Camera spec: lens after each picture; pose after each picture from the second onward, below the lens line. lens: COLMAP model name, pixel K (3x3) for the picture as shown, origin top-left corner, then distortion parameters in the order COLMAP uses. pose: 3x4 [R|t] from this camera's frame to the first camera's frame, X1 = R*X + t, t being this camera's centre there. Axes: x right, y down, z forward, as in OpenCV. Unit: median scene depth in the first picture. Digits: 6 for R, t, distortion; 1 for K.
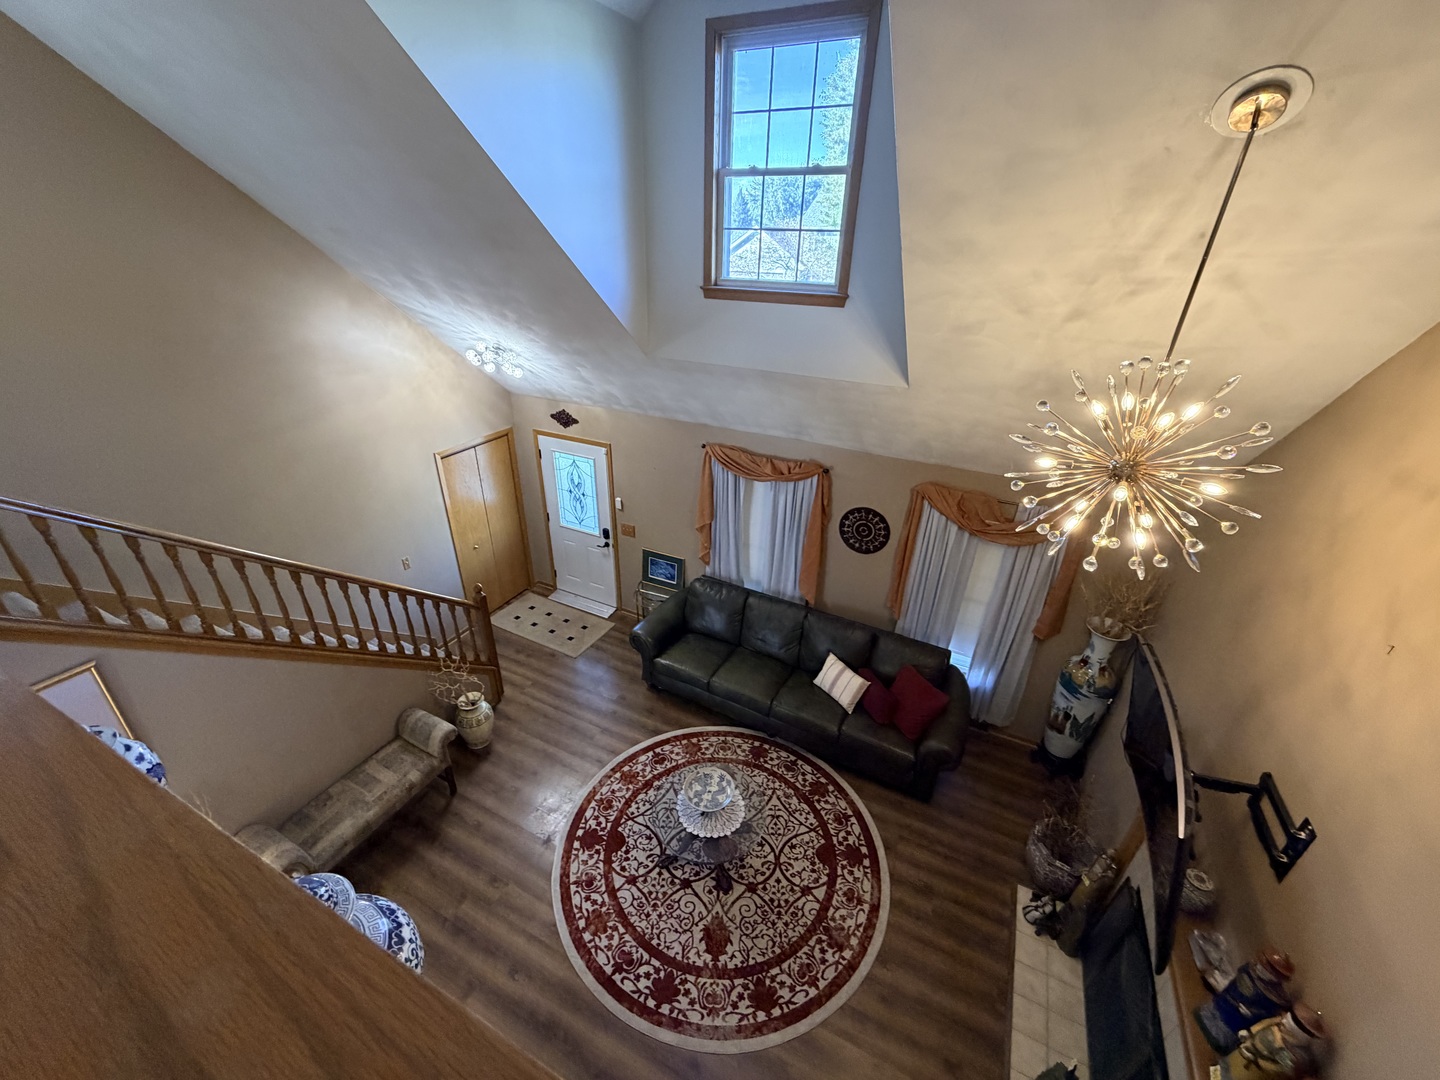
lens RADIAL K [[574.7, 0, 718.5], [0, 574.7, 543.1], [0, 0, 1]] dist [-0.002089, -0.000161]
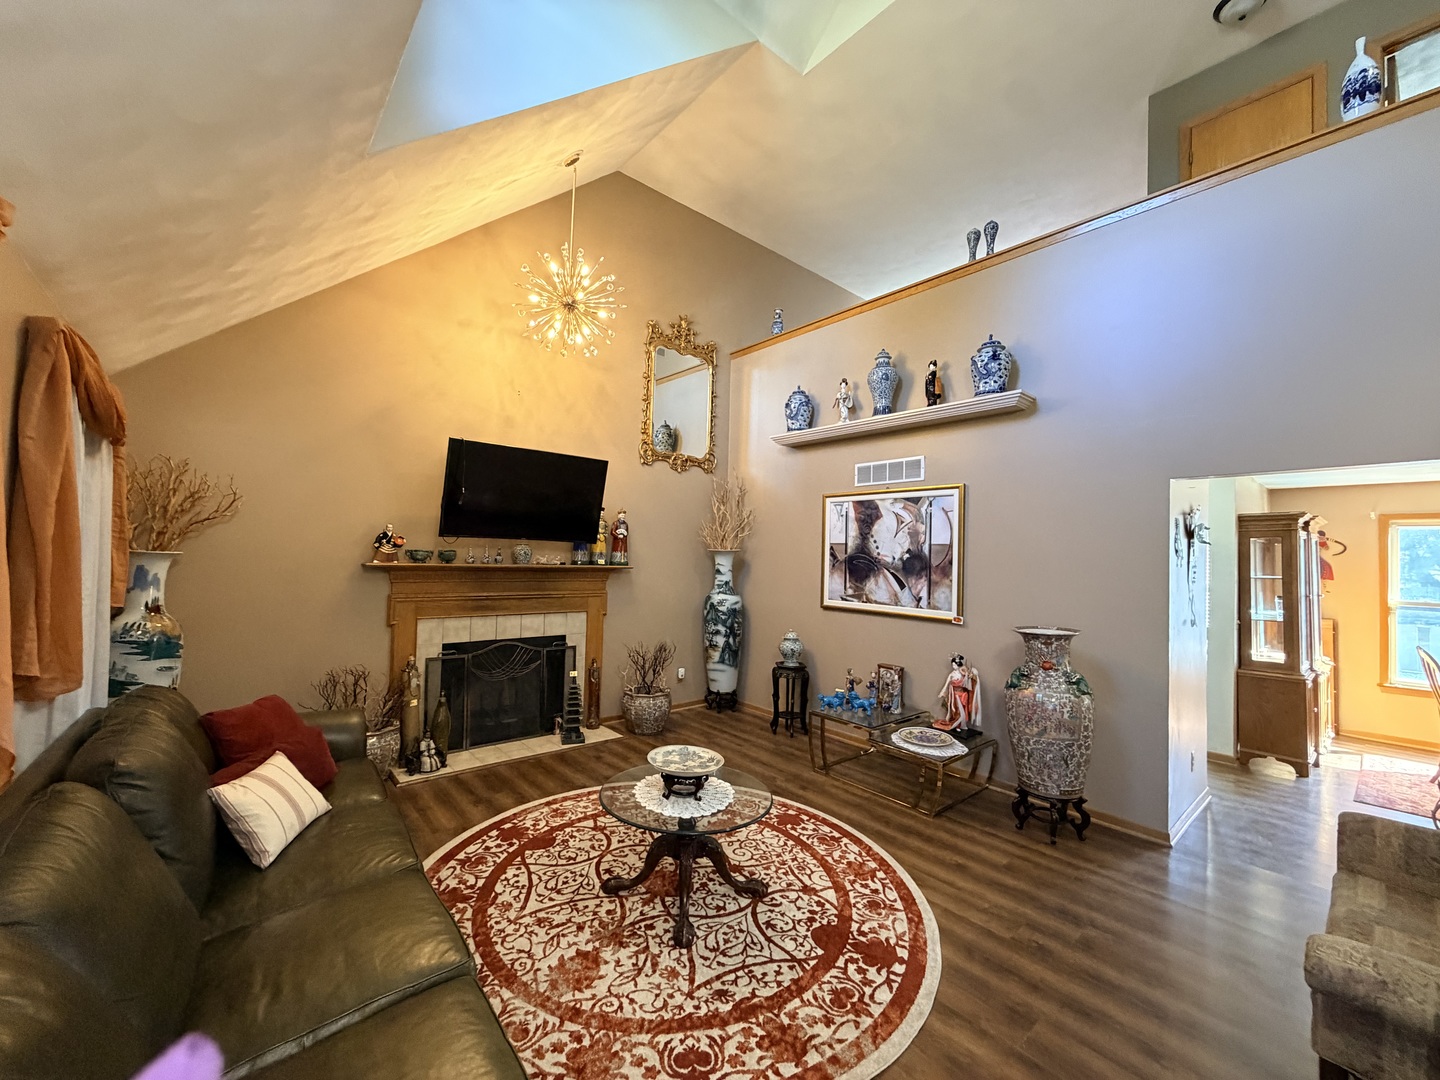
lens RADIAL K [[574.7, 0, 717.0], [0, 574.7, 540.3], [0, 0, 1]] dist [-0.002089, -0.000161]
pose [[-0.918367, -0.039435, 0.393759, -0.271256], [0.139623, 0.898742, 0.415654, -0.065303], [-0.370280, 0.436701, -0.819869, 1.275032]]
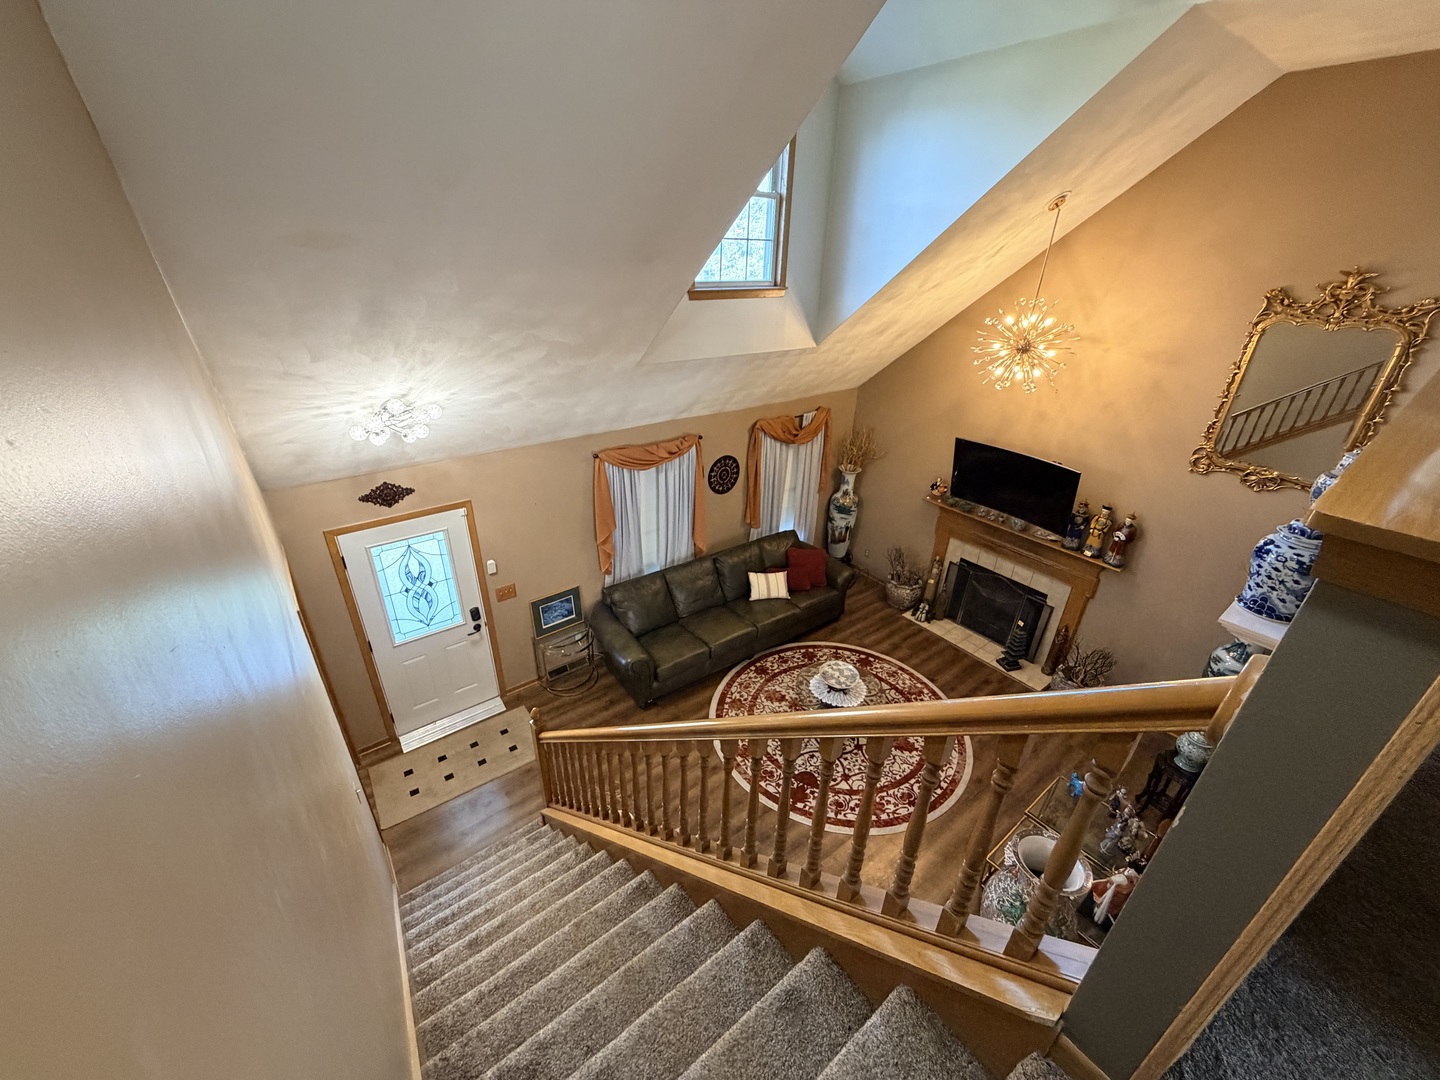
lens RADIAL K [[574.7, 0, 715.7], [0, 574.7, 541.7], [0, 0, 1]] dist [-0.002089, -0.000161]
pose [[0.436971, -0.420956, 0.794891, -0.927422], [0.411387, 0.879414, 0.239568, -0.229225], [-0.799886, 0.222323, 0.557454, 0.391685]]
